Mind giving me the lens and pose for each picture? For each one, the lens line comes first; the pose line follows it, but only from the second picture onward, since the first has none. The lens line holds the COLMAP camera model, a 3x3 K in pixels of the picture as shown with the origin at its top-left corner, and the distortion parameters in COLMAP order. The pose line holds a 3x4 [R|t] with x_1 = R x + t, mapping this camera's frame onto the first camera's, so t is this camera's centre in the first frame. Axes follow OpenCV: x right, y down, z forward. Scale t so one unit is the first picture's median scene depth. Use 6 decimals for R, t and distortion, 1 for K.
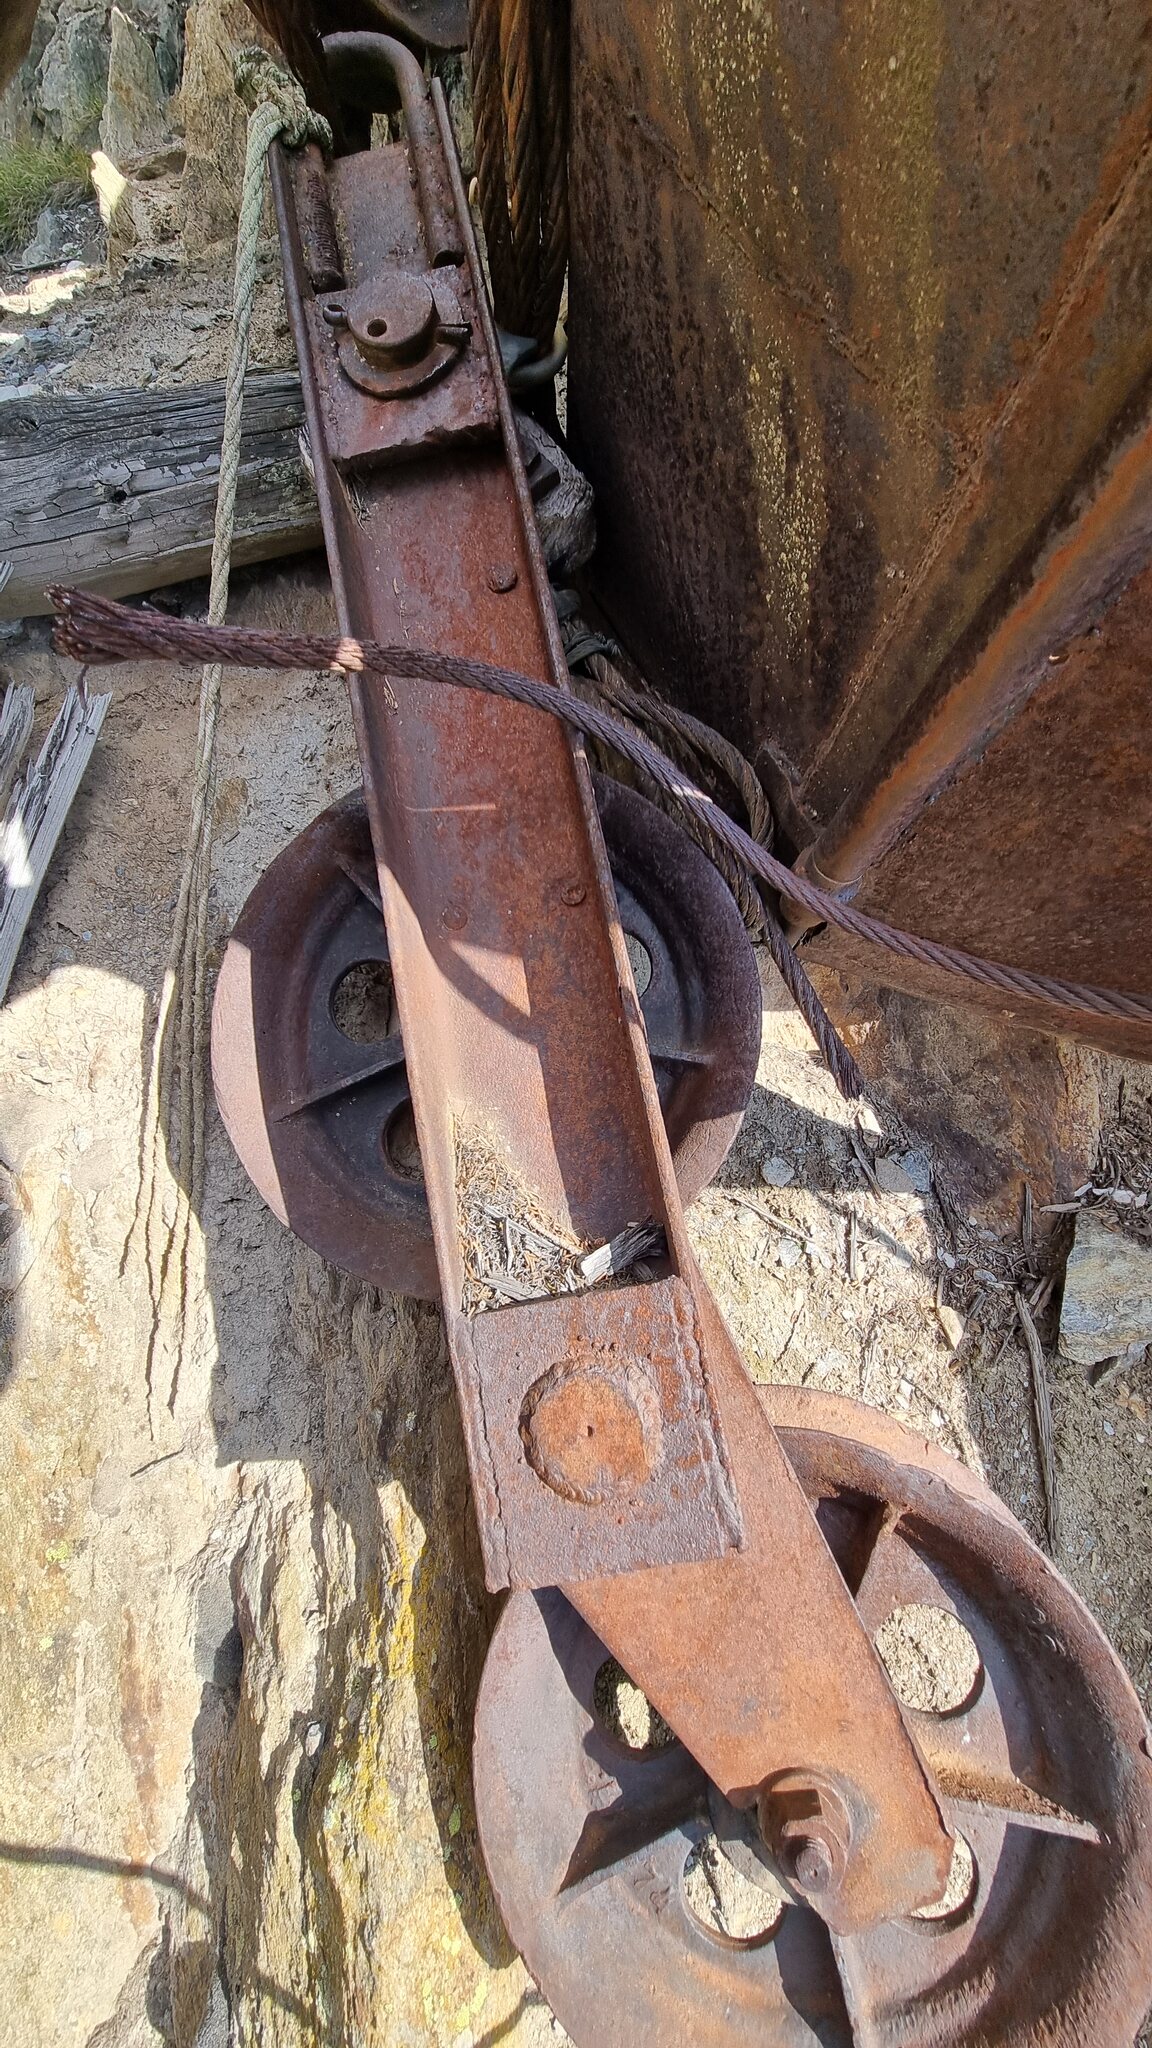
lens RADIAL K [[830.0, 0, 578.6], [0, 830.0, 1023.1], [0, 0, 1]] dist [0.002523, 0.000123]
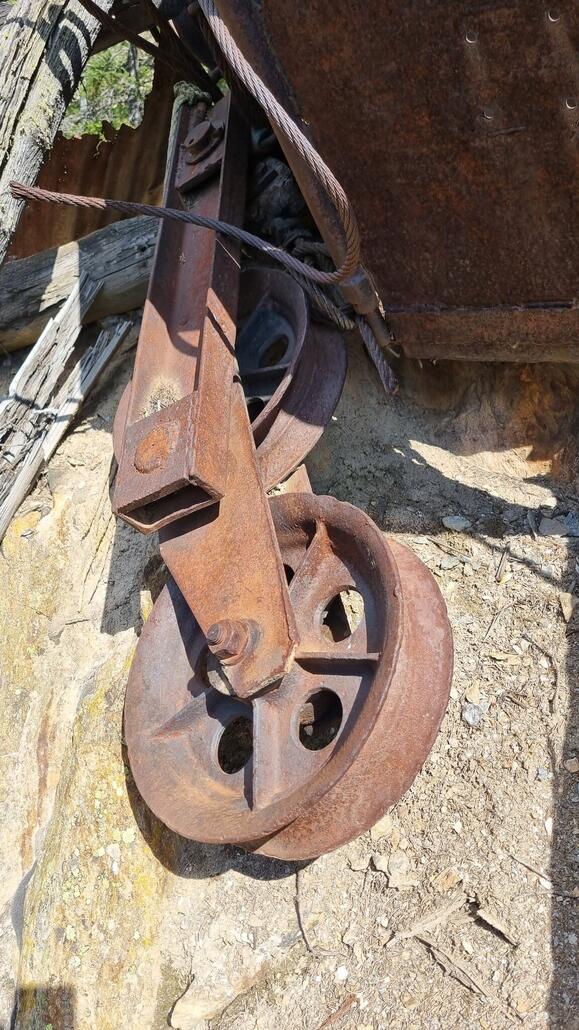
lens RADIAL K [[768.0, 0, 288.9], [0, 768.0, 514.5], [0, 0, 1]] dist [0.046949, -0.020356]
pose [[0.853261, -0.118211, -0.507909, 0.918947], [-0.077659, 0.934305, -0.347913, 0.894999], [0.515669, 0.336304, 0.788026, -0.309211]]
